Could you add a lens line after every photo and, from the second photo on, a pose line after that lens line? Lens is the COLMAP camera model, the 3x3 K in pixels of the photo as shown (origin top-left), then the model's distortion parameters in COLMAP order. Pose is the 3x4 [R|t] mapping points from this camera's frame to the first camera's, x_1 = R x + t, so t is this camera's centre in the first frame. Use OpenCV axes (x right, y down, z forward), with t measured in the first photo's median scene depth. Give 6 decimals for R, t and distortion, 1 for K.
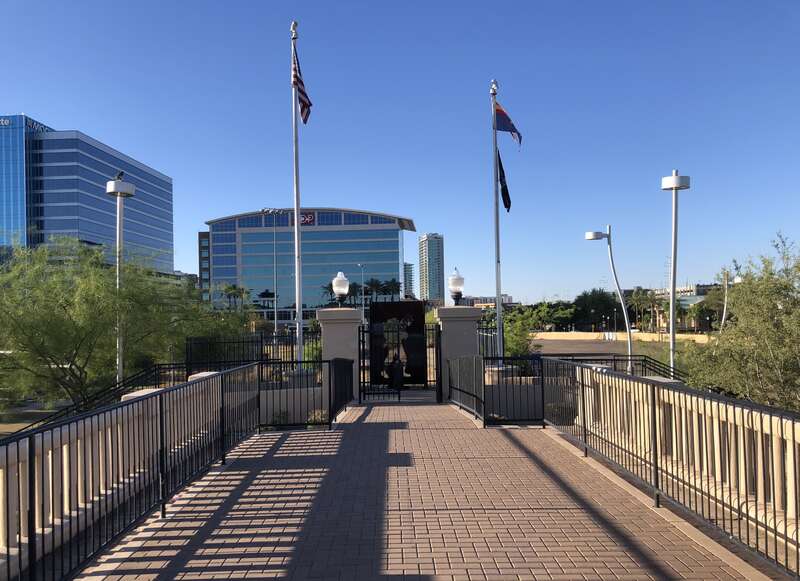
lens RADIAL K [[729.9, 0, 400.0], [0, 729.9, 290.5], [0, 0, 1]] dist [0.006360, 0.001127]
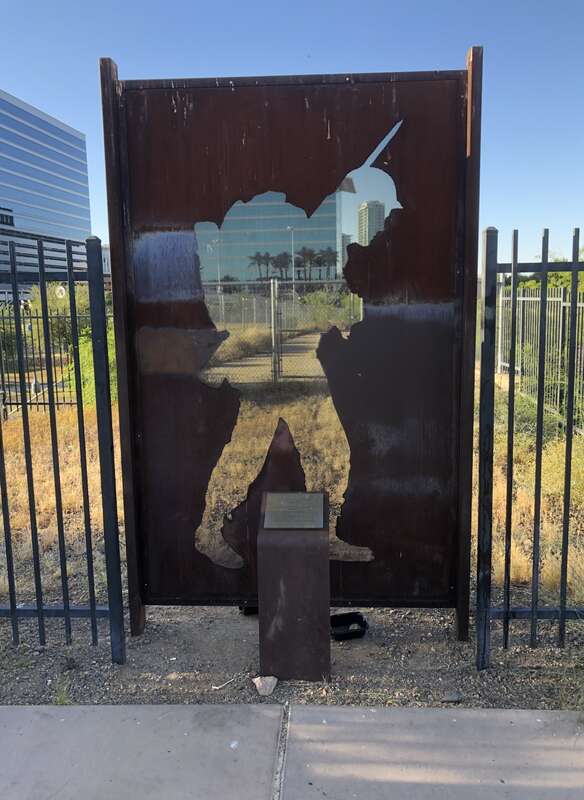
lens RADIAL K [[729.9, 0, 292.0], [0, 729.9, 400.0], [0, 0, 1]] dist [0.006360, 0.001127]
pose [[0.998128, 0.017592, -0.058576, 0.000632], [-0.006791, 0.983695, 0.179715, 0.006334], [0.060783, -0.178981, 0.981973, 0.101833]]
